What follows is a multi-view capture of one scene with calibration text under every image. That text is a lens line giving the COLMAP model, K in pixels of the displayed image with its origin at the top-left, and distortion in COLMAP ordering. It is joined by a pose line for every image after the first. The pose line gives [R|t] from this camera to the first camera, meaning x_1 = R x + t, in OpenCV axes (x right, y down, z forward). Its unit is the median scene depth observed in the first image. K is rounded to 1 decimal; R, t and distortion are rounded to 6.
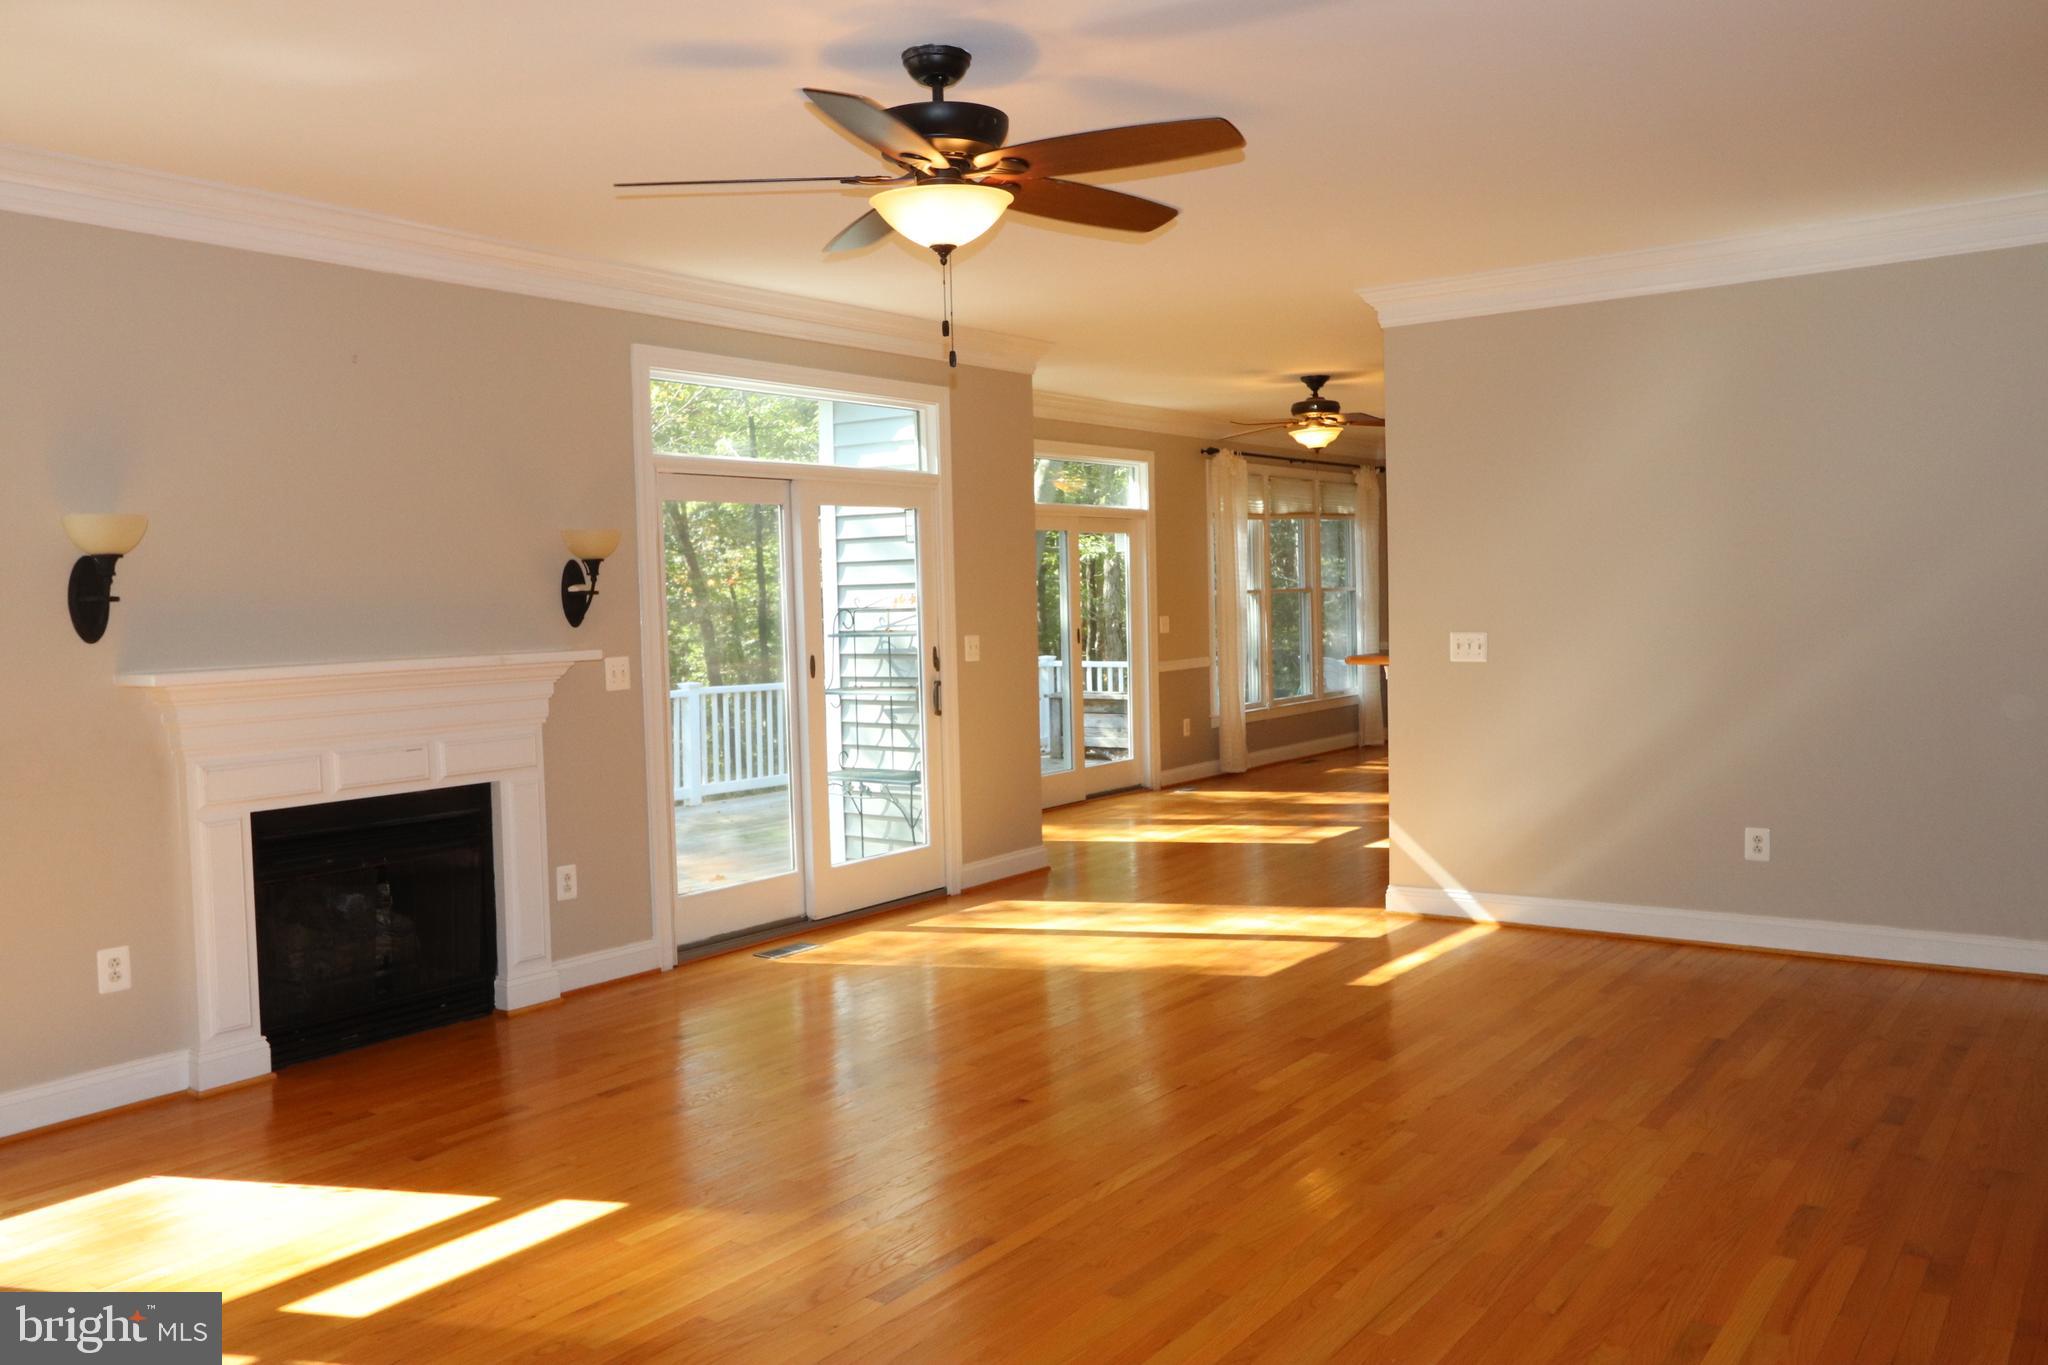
lens RADIAL K [[1702.3, 0, 1023.9], [0, 1702.3, 683.1], [0, 0, 1]] dist [-0.005395, 0.000840]
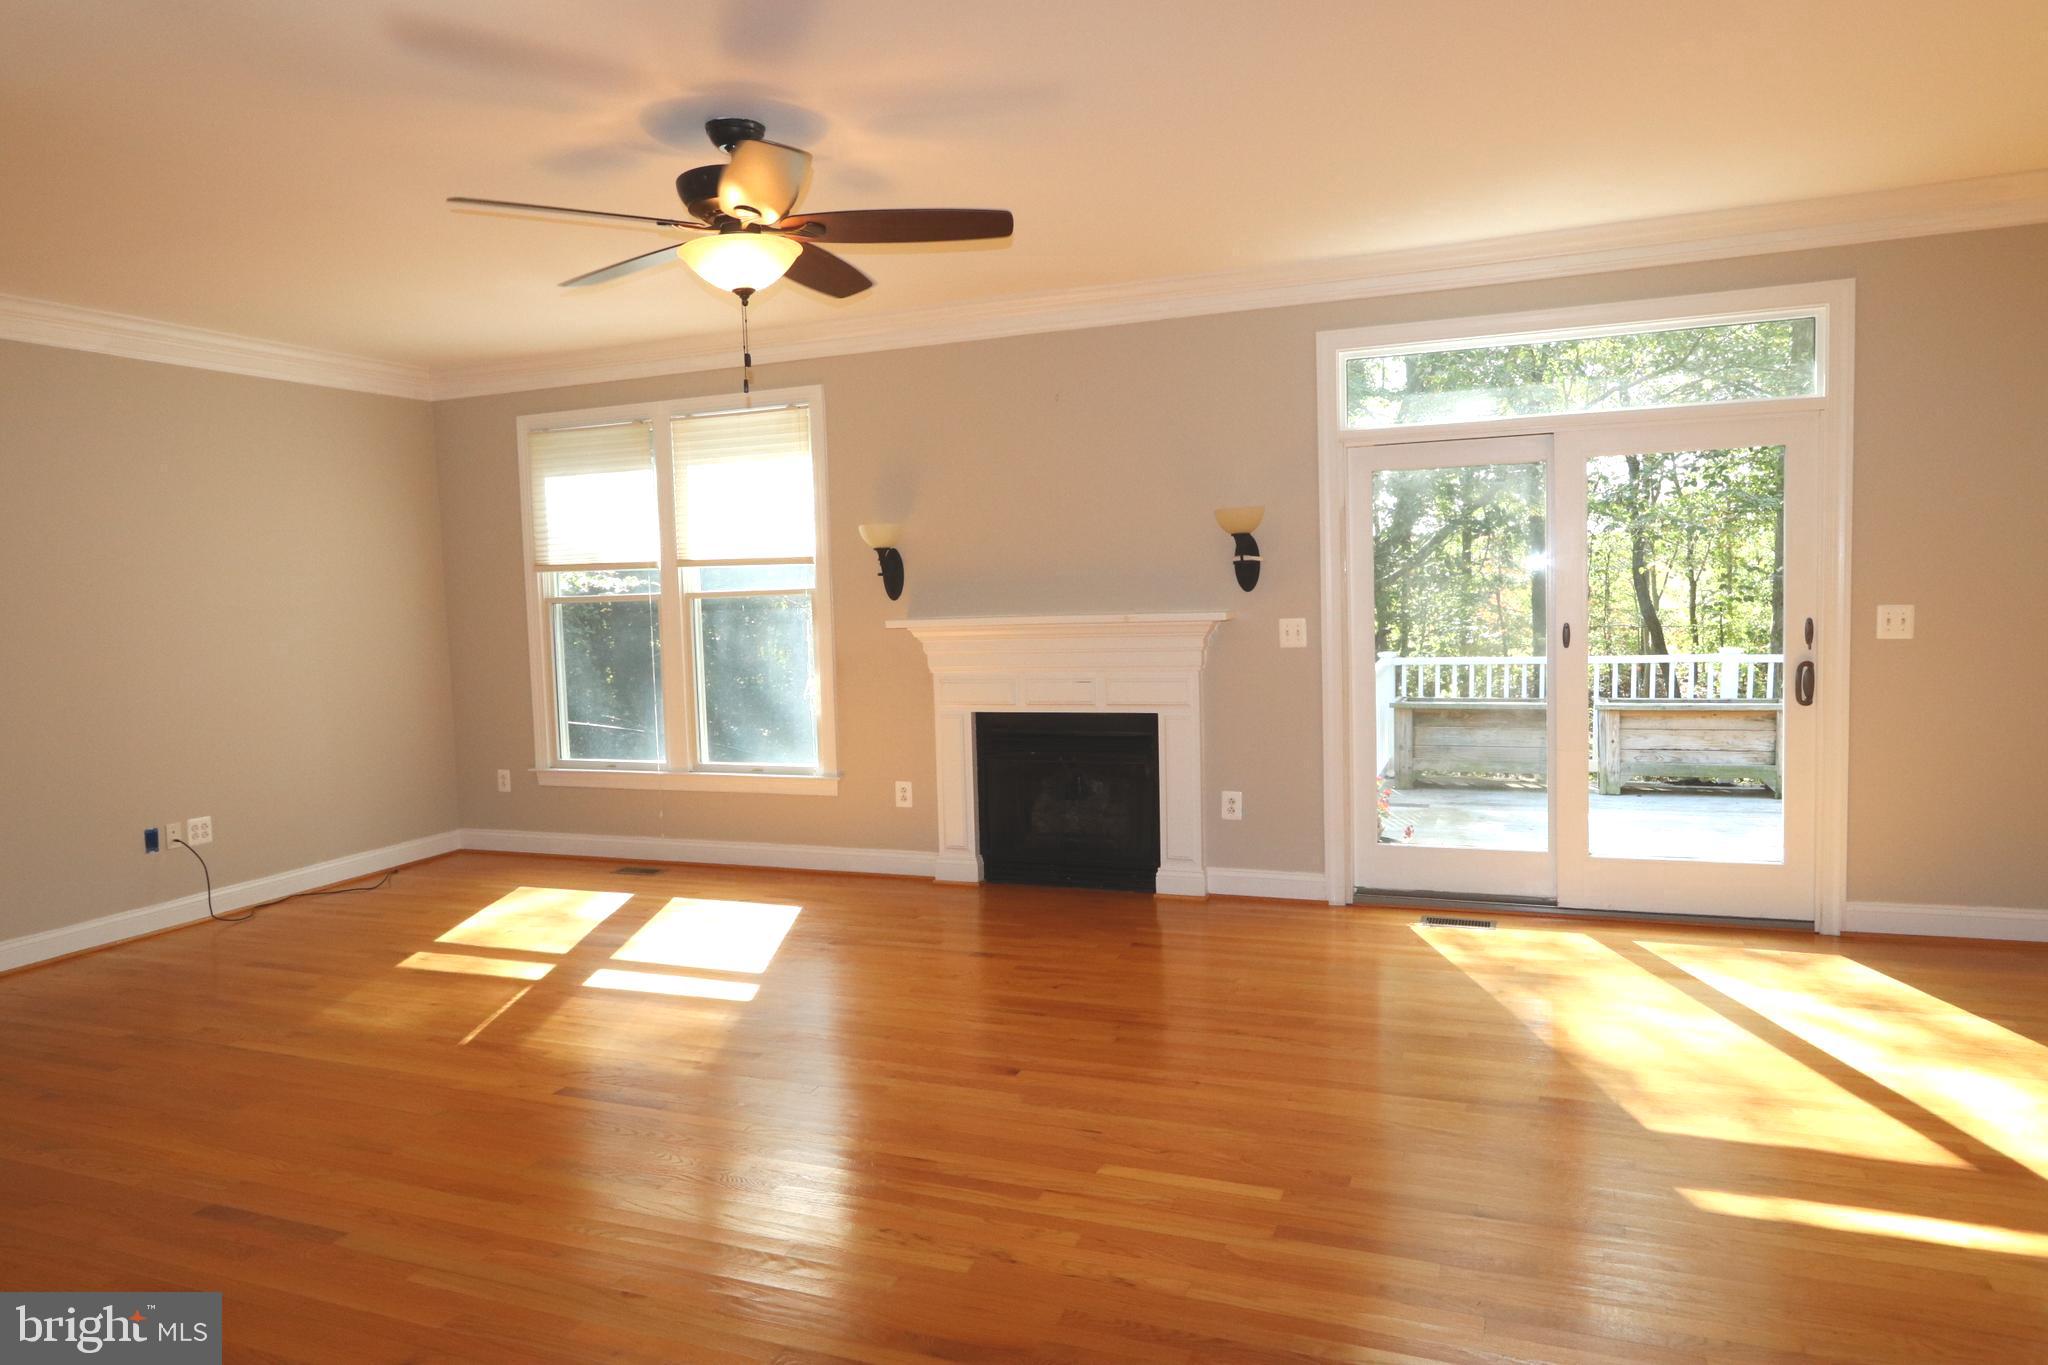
lens RADIAL K [[1325.5, 0, 1024.8], [0, 1325.5, 679.8], [0, 0, 1]] dist [-0.016779, 0.001190]
pose [[0.216150, 0.087872, -0.972398, 0.615195], [-0.023958, 0.996119, 0.084690, -0.047325], [0.976066, 0.004991, 0.217417, 0.676179]]
